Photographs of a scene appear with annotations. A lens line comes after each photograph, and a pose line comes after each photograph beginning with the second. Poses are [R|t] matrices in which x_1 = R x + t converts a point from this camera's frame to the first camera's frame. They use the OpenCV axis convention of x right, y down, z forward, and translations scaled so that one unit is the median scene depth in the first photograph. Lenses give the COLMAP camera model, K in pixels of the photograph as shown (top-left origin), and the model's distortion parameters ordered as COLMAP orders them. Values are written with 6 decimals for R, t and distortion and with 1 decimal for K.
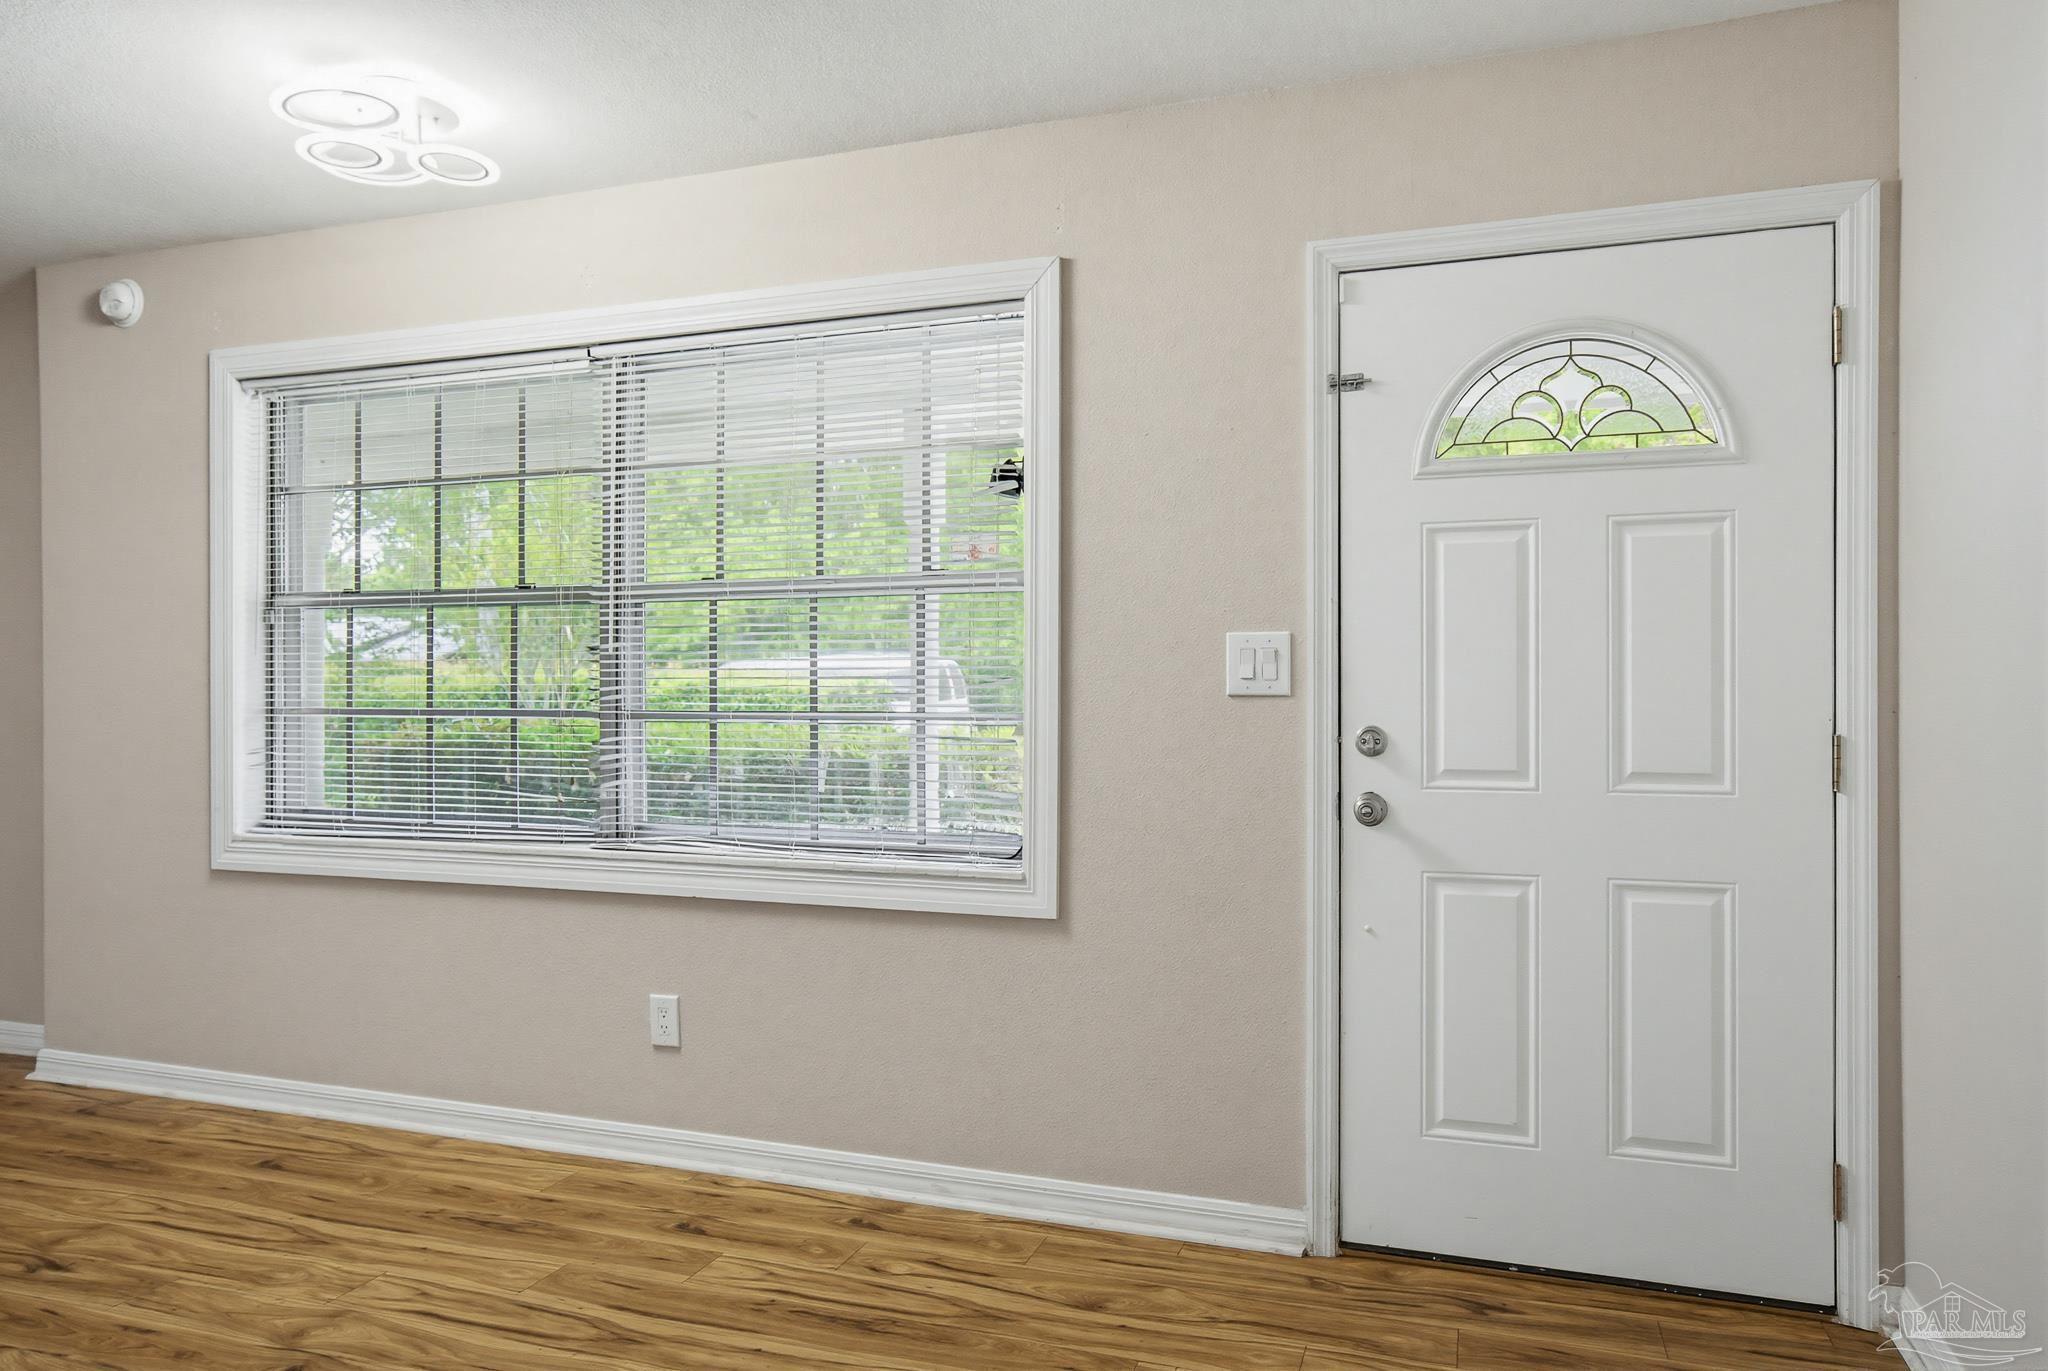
lens RADIAL K [[1375.8, 0, 1025.3], [0, 1375.8, 694.5], [0, 0, 1]] dist [-0.023585, 0.029056]
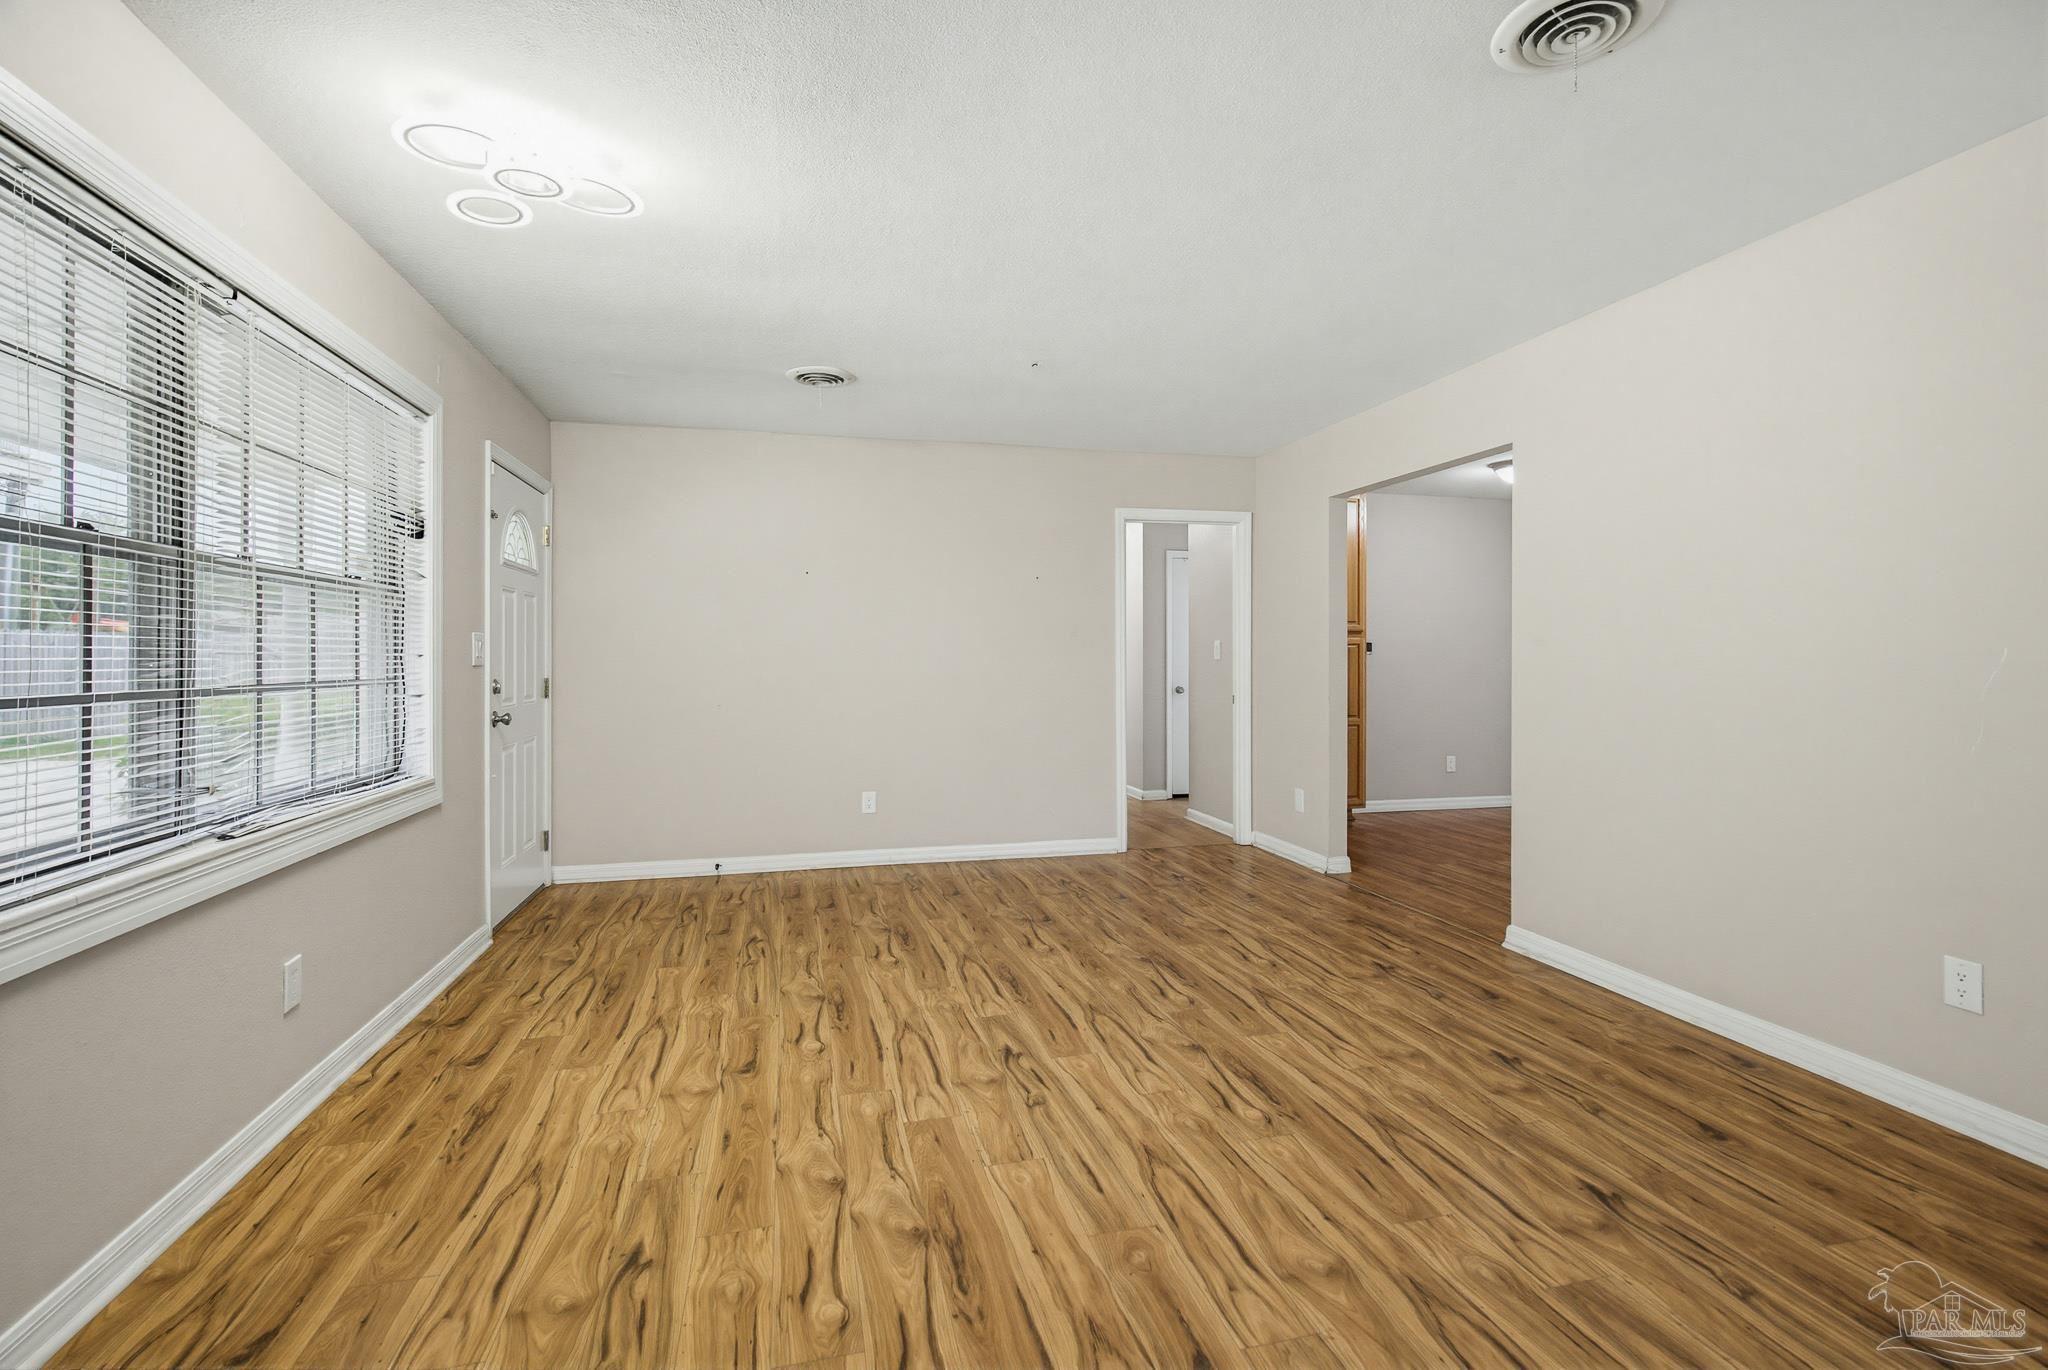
lens RADIAL K [[936.6, 0, 1024.9], [0, 936.6, 664.7], [0, 0, 1]] dist [0.002670, 0.000068]
pose [[-0.552247, -0.005268, 0.833664, -1.130836], [-0.000082, 0.999980, 0.006264, -0.007759], [-0.833681, 0.003391, -0.552236, 0.906980]]
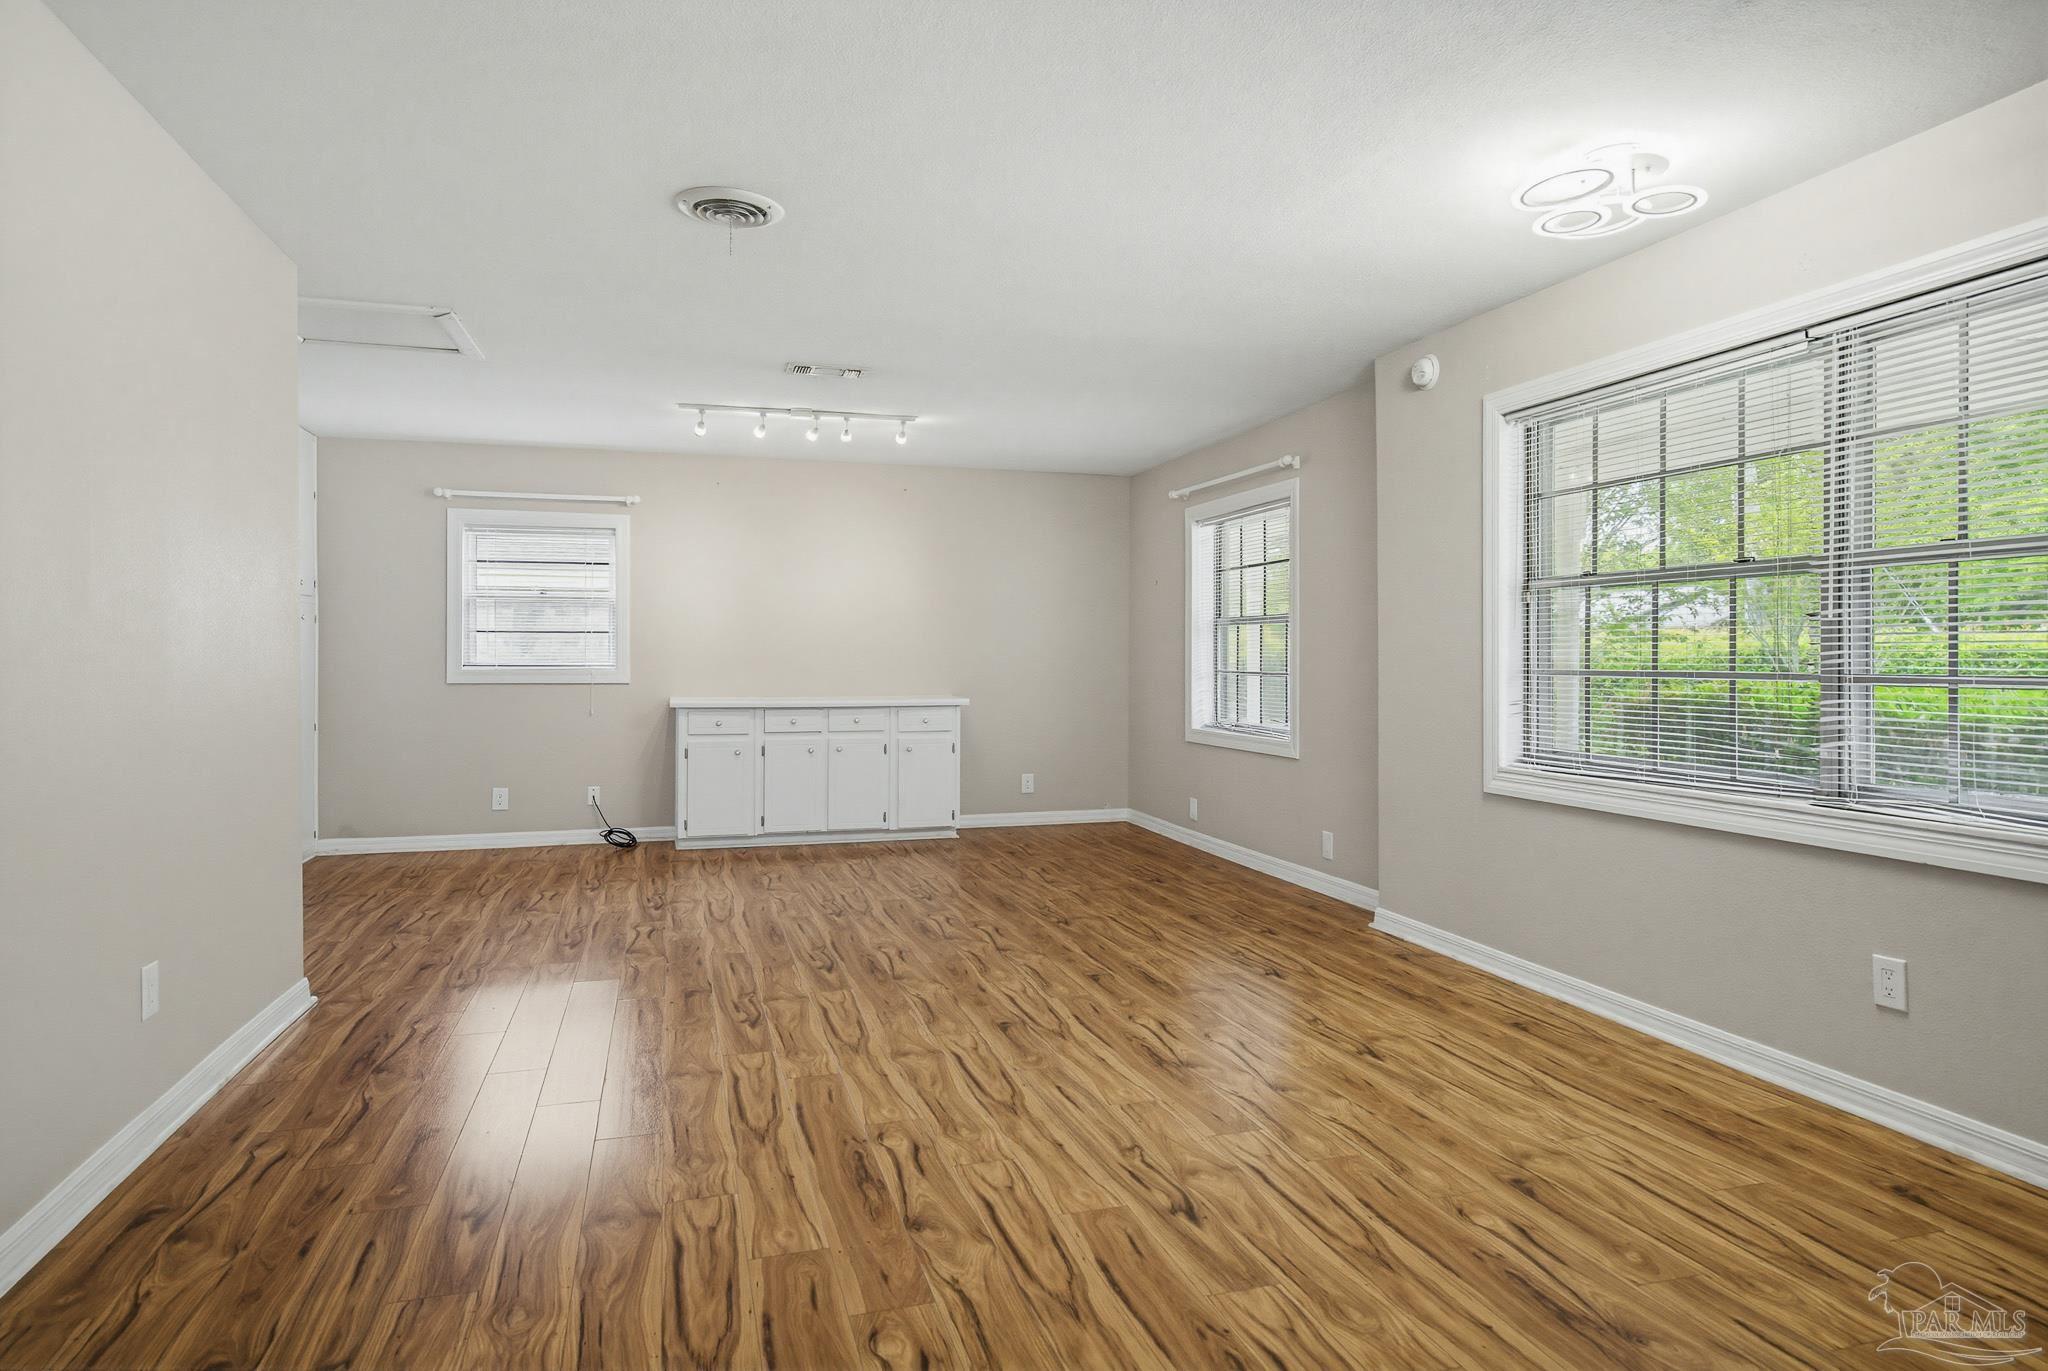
lens RADIAL K [[1168.8, 0, 1016.6], [0, 1168.8, 660.6], [0, 0, 1]] dist [0.000892, 0.000143]
pose [[0.588228, 0.002087, -0.808692, 0.052376], [-0.000630, 0.999998, 0.002123, 0.000005], [0.808695, -0.000739, 0.588228, -0.021381]]
